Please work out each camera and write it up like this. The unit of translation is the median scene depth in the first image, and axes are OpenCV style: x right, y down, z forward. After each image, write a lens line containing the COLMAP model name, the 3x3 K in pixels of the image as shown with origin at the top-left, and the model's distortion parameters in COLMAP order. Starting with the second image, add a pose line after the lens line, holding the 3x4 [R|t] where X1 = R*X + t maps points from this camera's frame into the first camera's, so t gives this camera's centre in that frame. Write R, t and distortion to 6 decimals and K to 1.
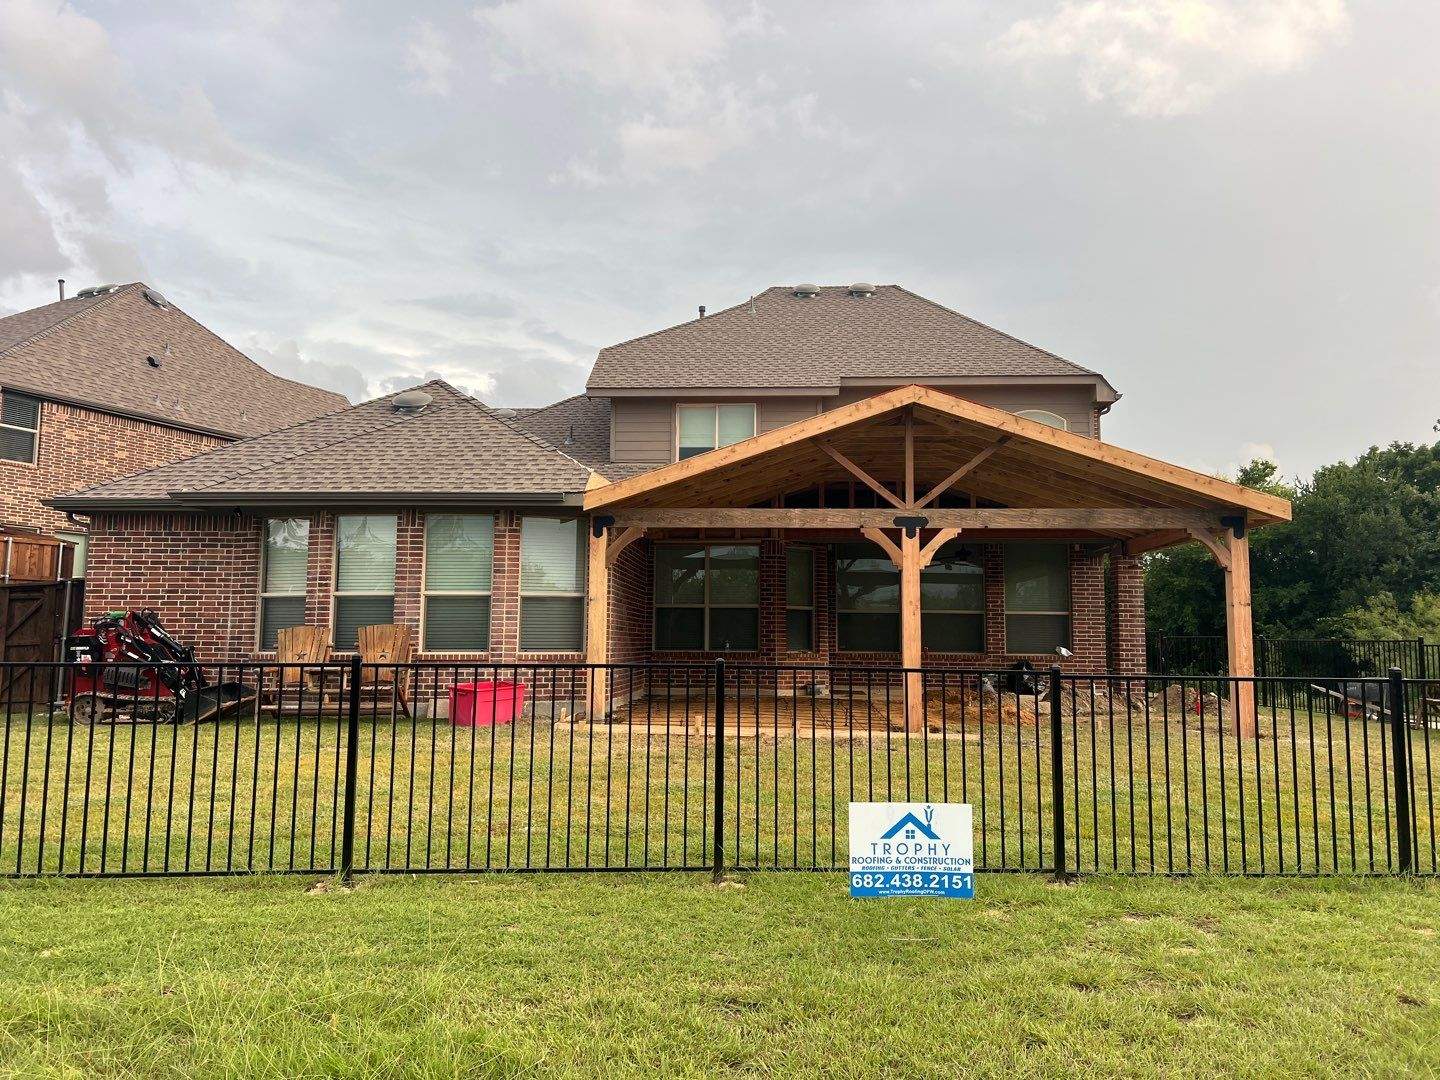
lens RADIAL K [[1082.3, 0, 722.8], [0, 1082.3, 526.3], [0, 0, 1]] dist [0.075825, -0.084656]
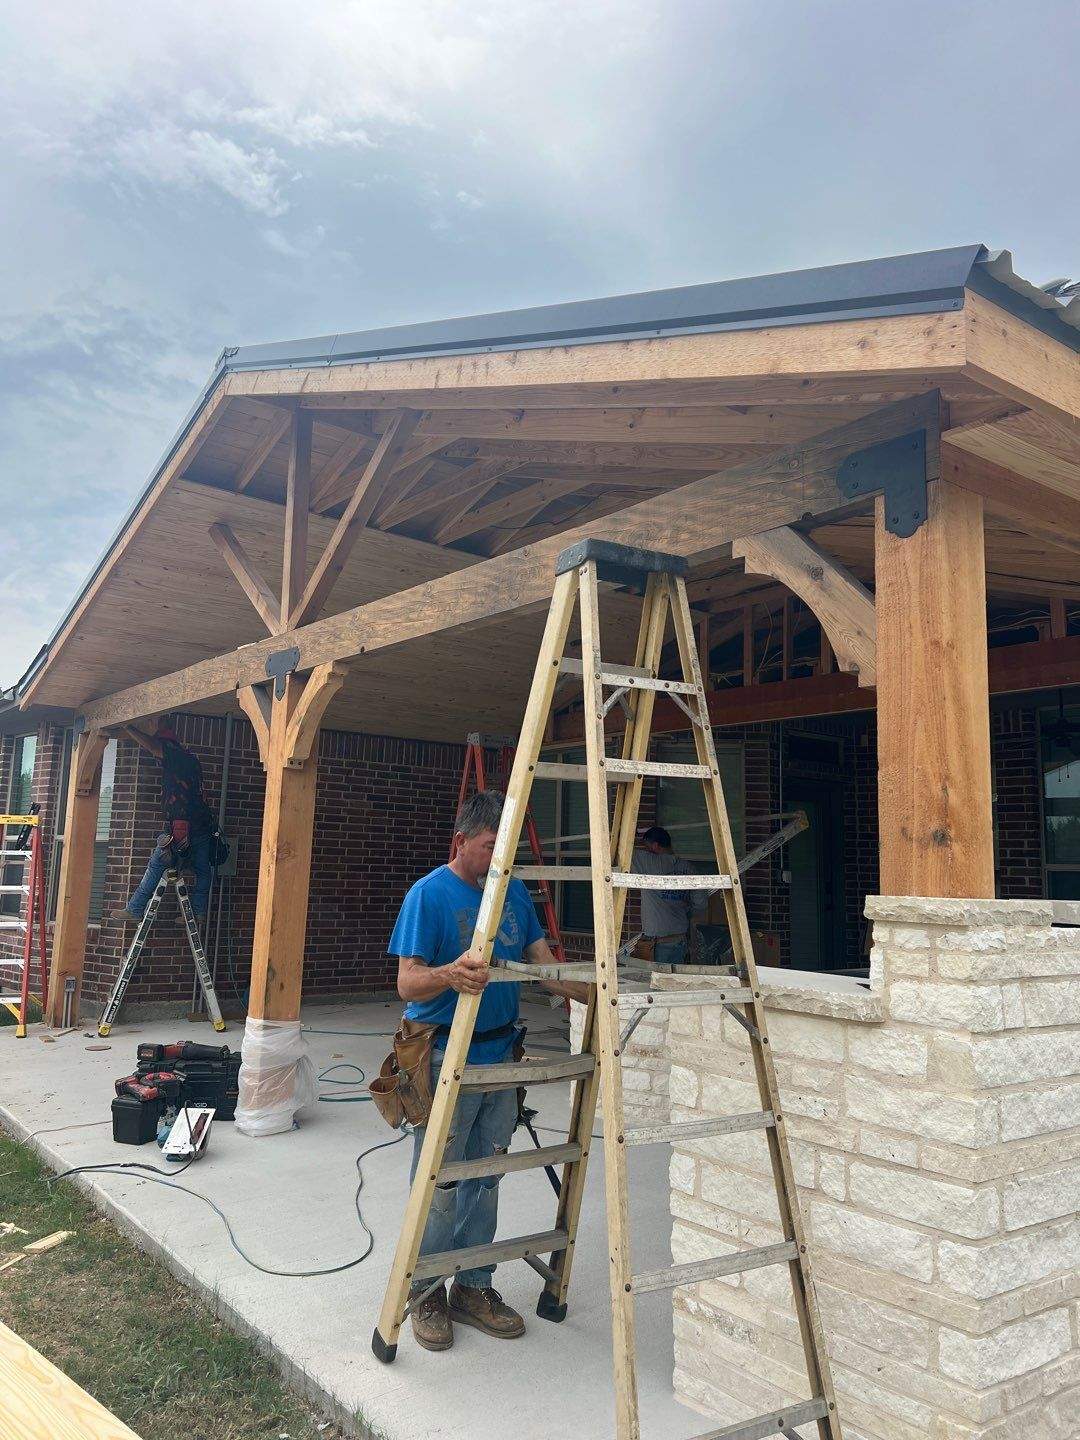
lens RADIAL K [[1082.3, 0, 535.1], [0, 1082.3, 708.4], [0, 0, 1]] dist [0.075825, -0.084656]
pose [[0.648964, -0.103834, -0.753700, 0.572283], [0.057307, 0.994500, -0.087664, 0.059479], [0.758658, 0.013698, 0.651345, 0.788328]]
